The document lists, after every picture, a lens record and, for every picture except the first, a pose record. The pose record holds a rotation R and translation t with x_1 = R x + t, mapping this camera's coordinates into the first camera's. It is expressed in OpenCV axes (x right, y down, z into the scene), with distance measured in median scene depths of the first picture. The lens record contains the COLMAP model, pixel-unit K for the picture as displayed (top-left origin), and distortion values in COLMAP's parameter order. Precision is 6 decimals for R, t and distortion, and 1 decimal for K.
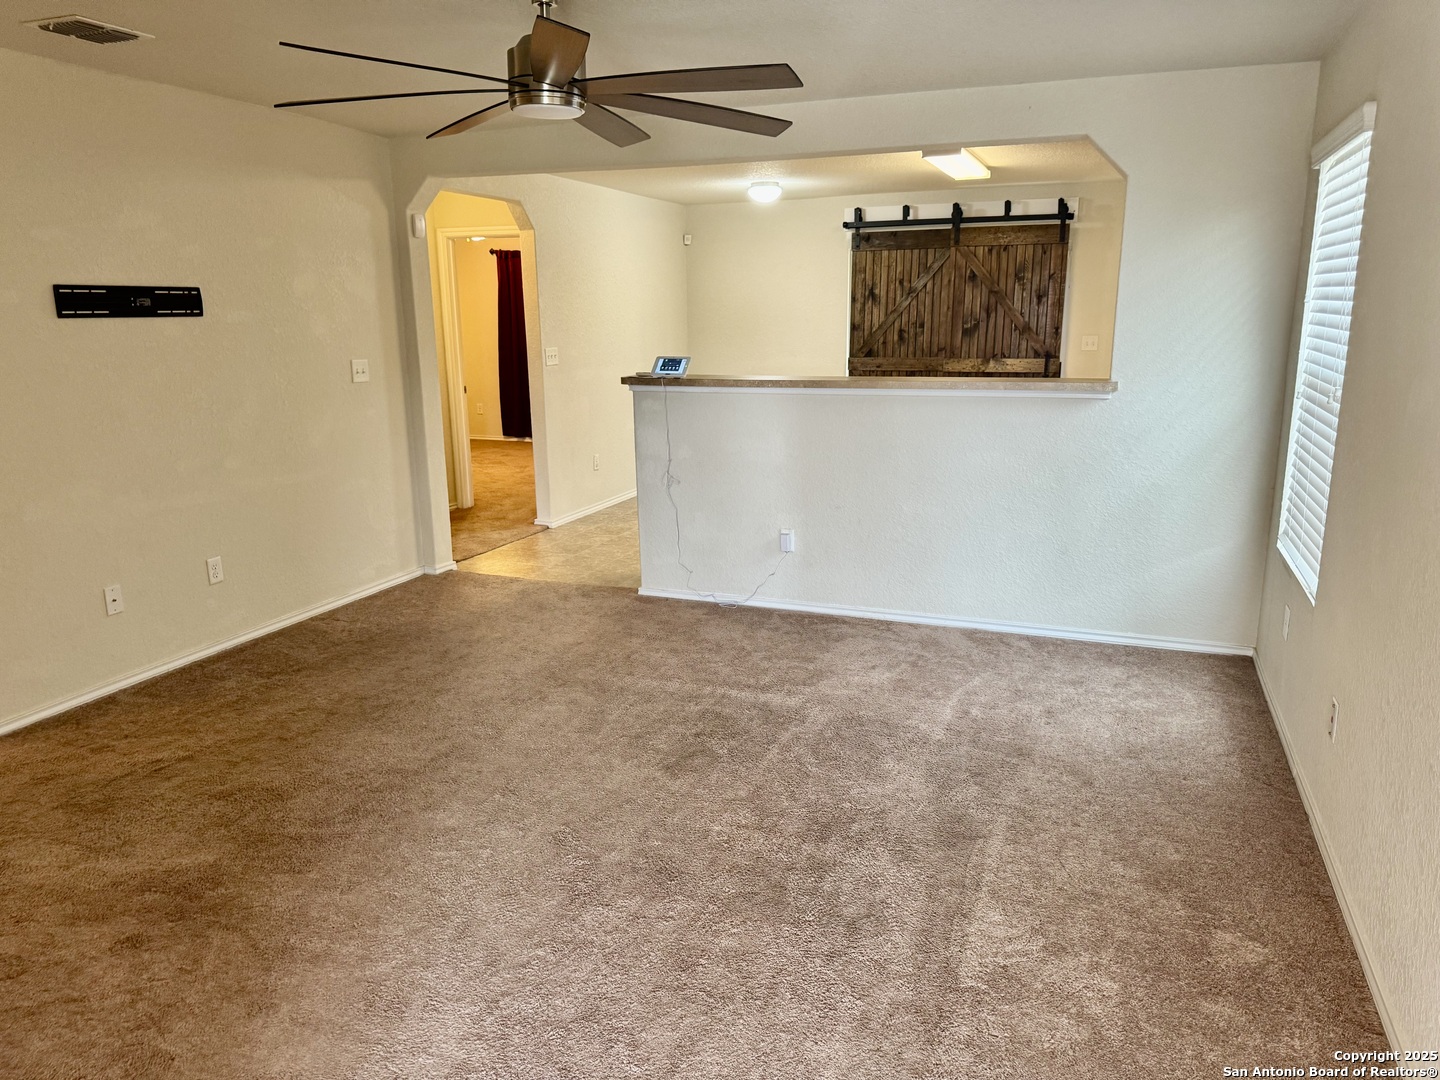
lens RADIAL K [[1010.2, 0, 717.9], [0, 1010.2, 545.9], [0, 0, 1]] dist [0.174459, -0.346500]
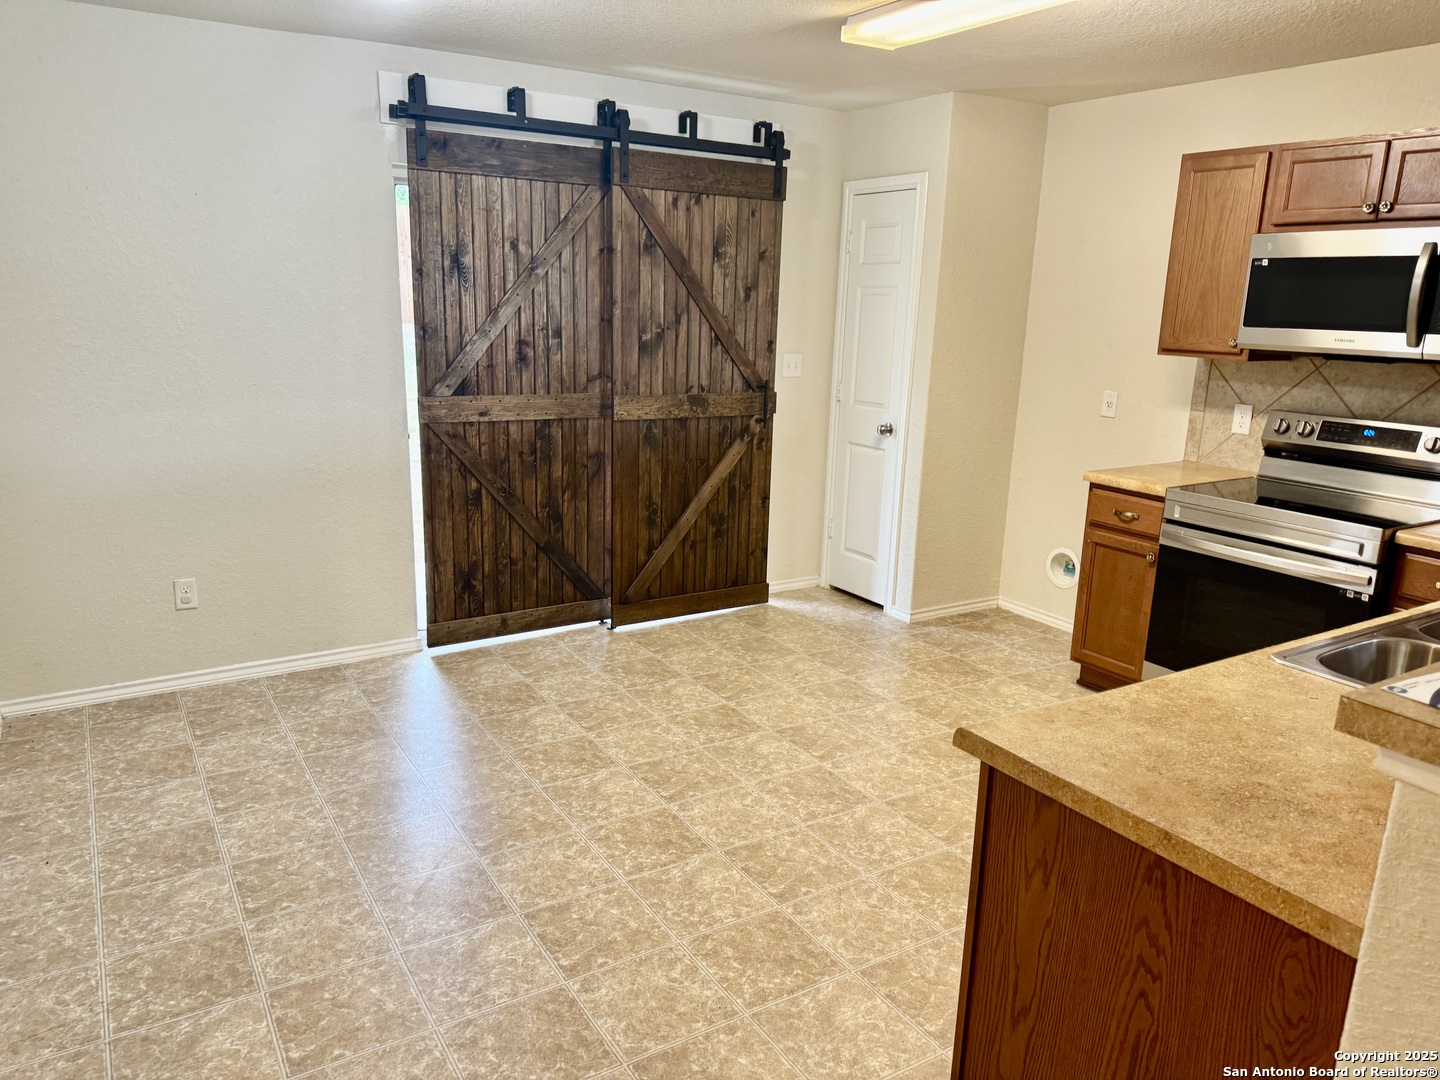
lens RADIAL K [[1010.2, 0, 717.9], [0, 1010.2, 545.9], [0, 0, 1]] dist [0.174459, -0.346500]
pose [[0.599235, -0.166362, 0.783097, -0.181861], [0.152382, 0.983990, 0.092435, -0.150516], [-0.785937, 0.063940, 0.614991, 0.649477]]
